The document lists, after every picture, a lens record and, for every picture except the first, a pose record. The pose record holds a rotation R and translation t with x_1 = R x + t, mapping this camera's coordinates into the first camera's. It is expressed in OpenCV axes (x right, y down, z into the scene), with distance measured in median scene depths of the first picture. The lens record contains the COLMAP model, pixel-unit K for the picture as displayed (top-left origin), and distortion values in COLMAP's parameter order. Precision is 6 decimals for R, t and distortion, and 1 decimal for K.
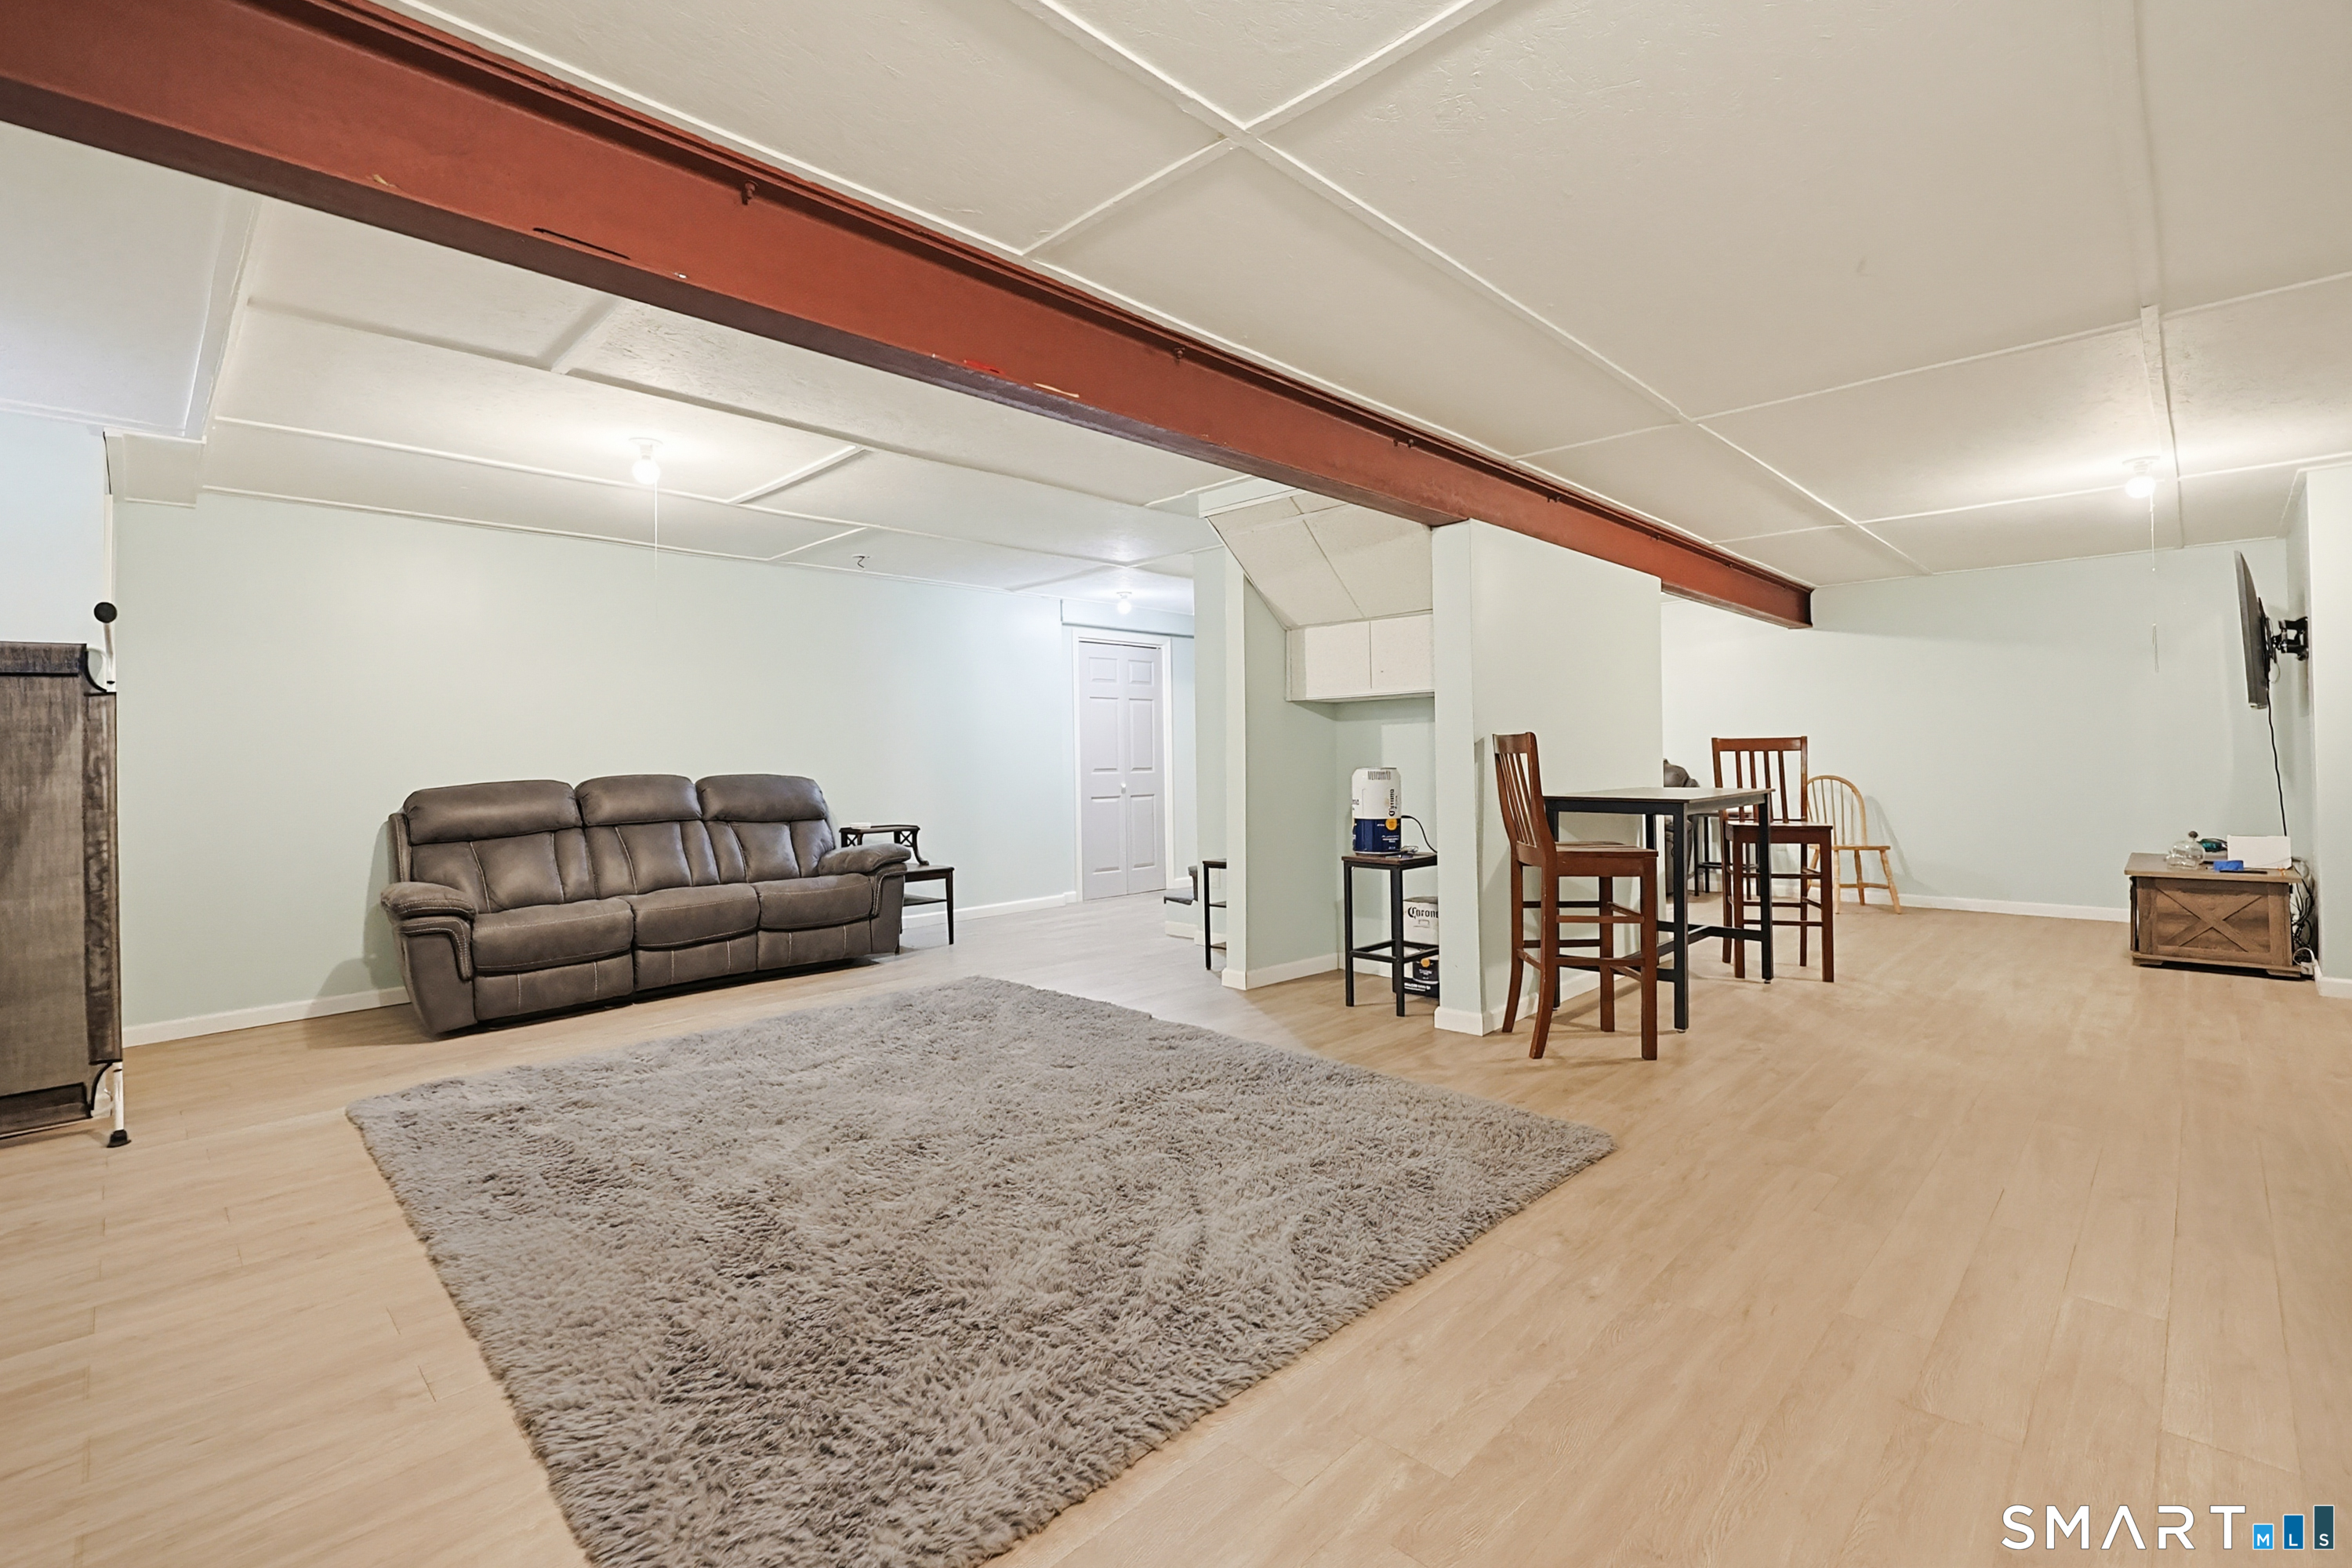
lens RADIAL K [[1019.5, 0, 1184.7], [0, 1019.5, 772.6], [0, 0, 1]] dist [-0.000604, 0.000218]
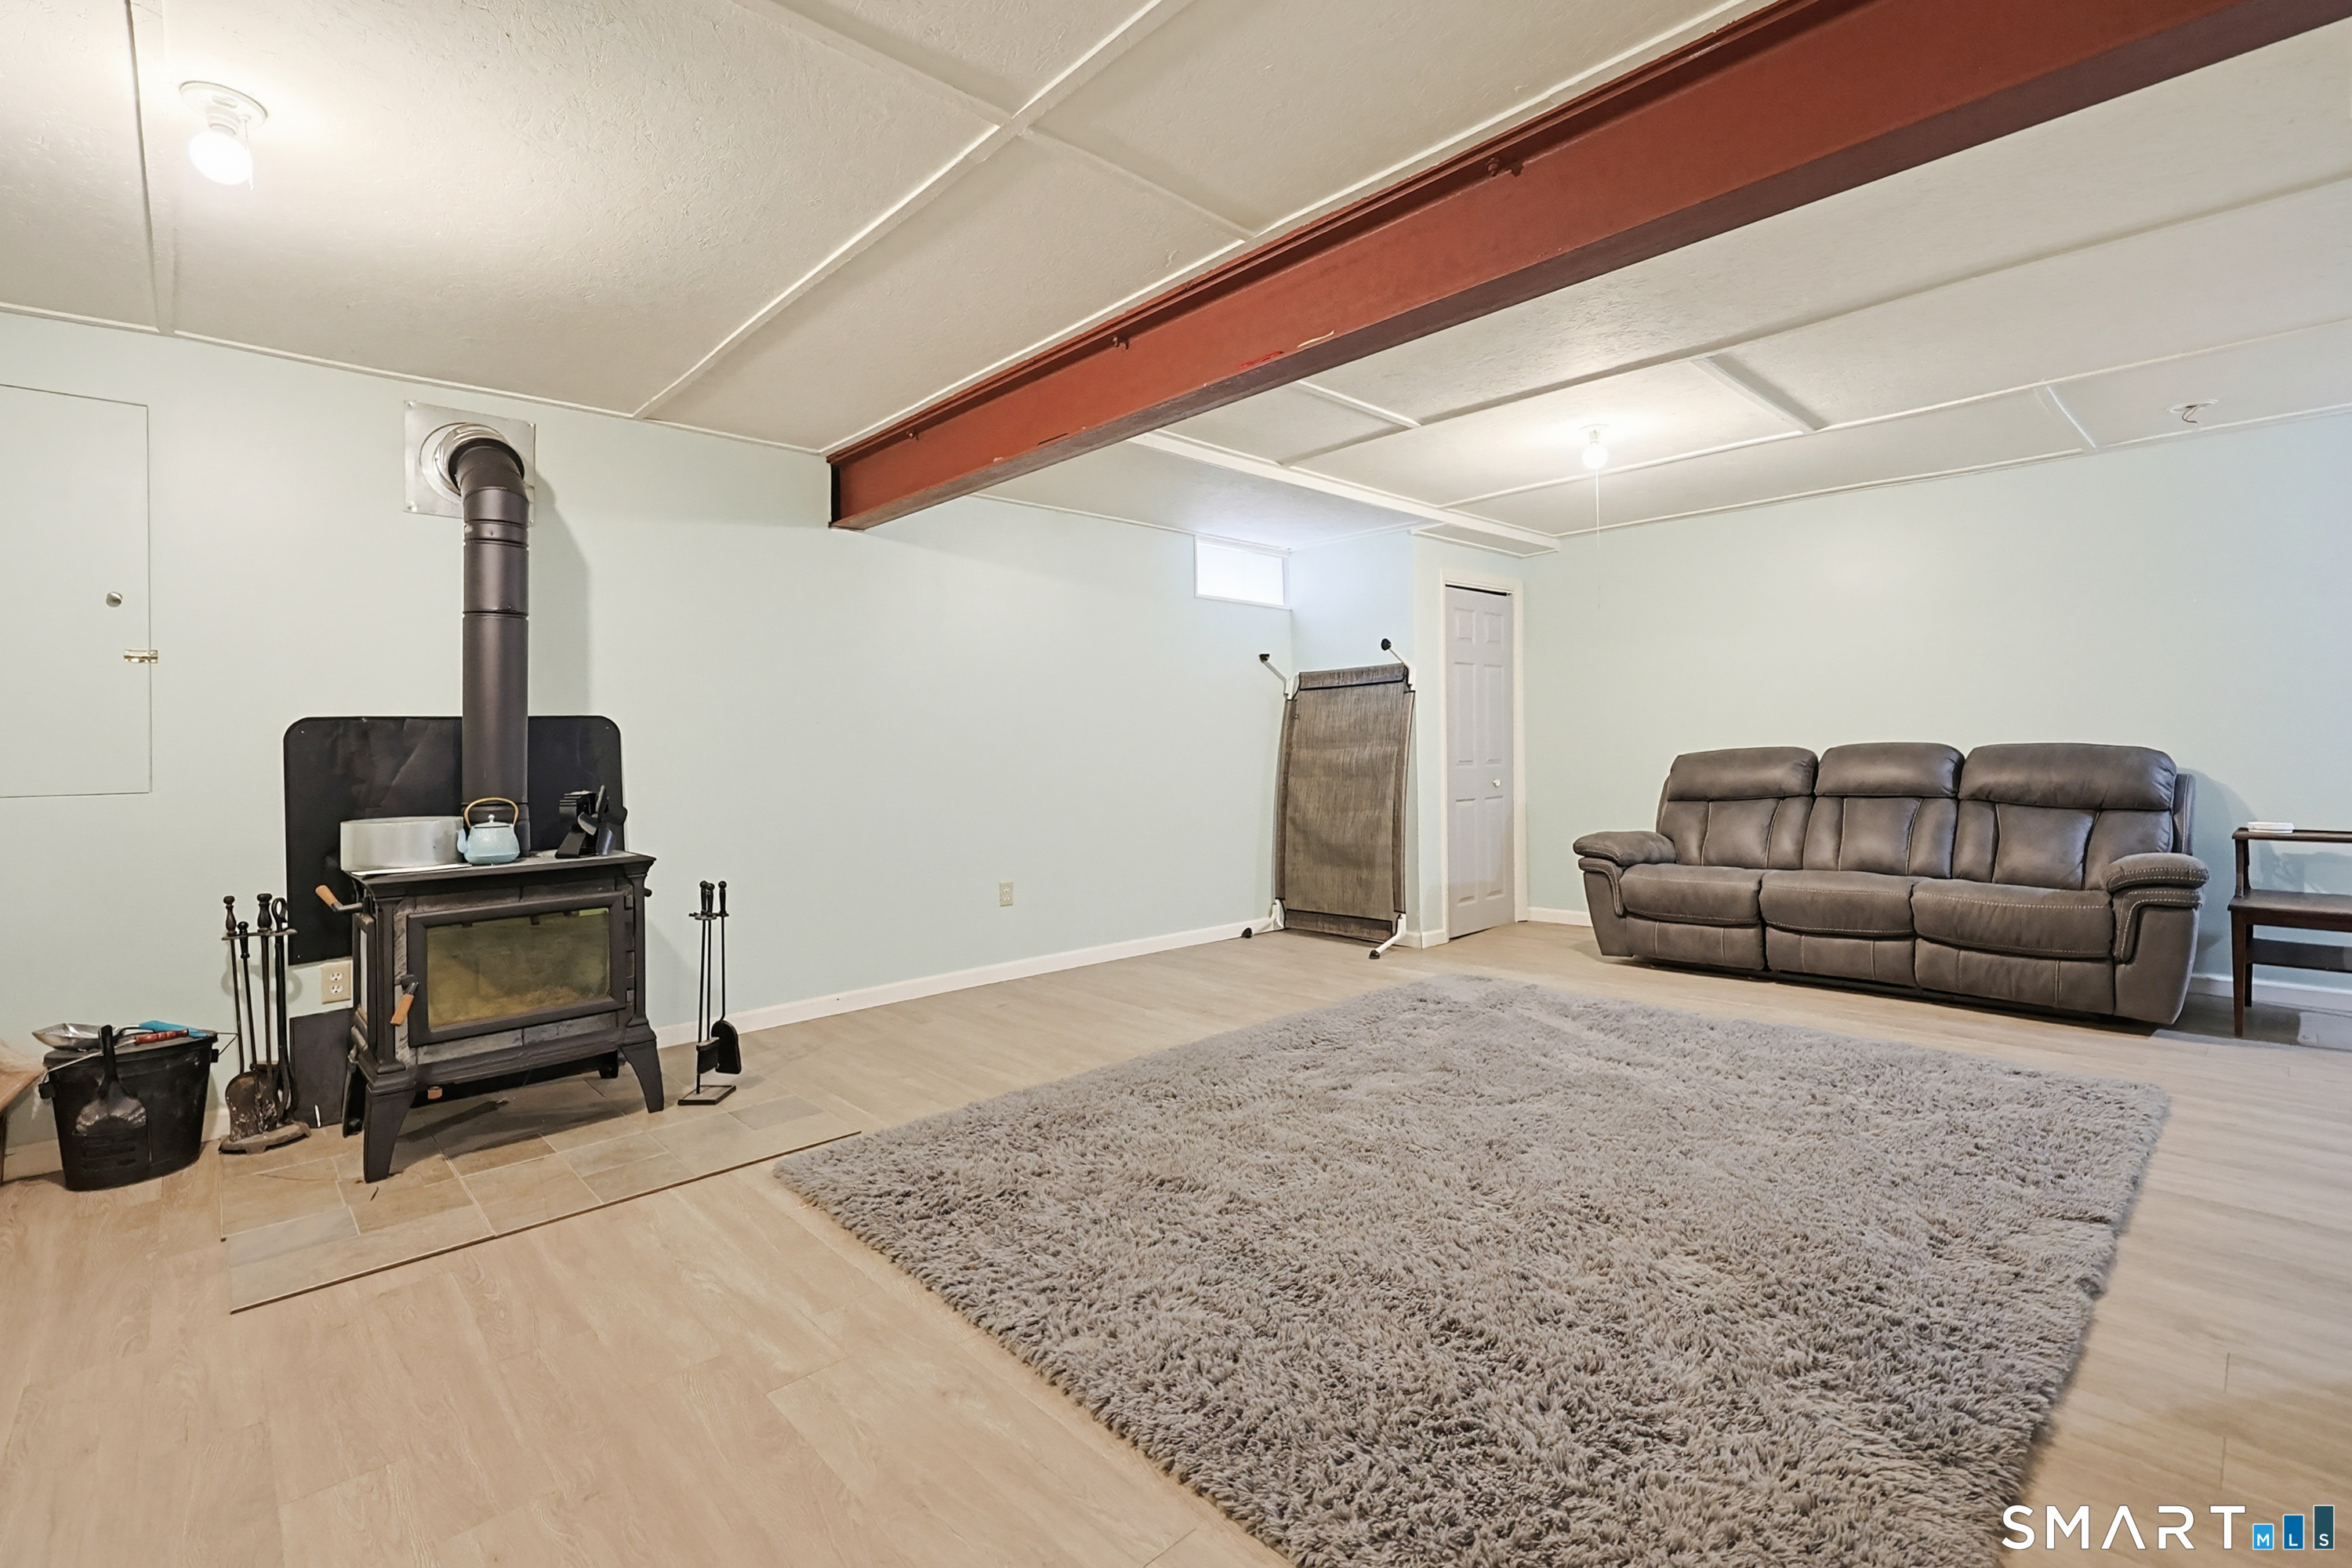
lens RADIAL K [[1019.5, 0, 1184.7], [0, 1019.5, 772.6], [0, 0, 1]] dist [-0.000604, 0.000218]
pose [[-0.016499, 0.043449, -0.998919, 0.423514], [0.001972, 0.999055, 0.043423, -0.013339], [0.999862, -0.001253, -0.016569, 0.465464]]
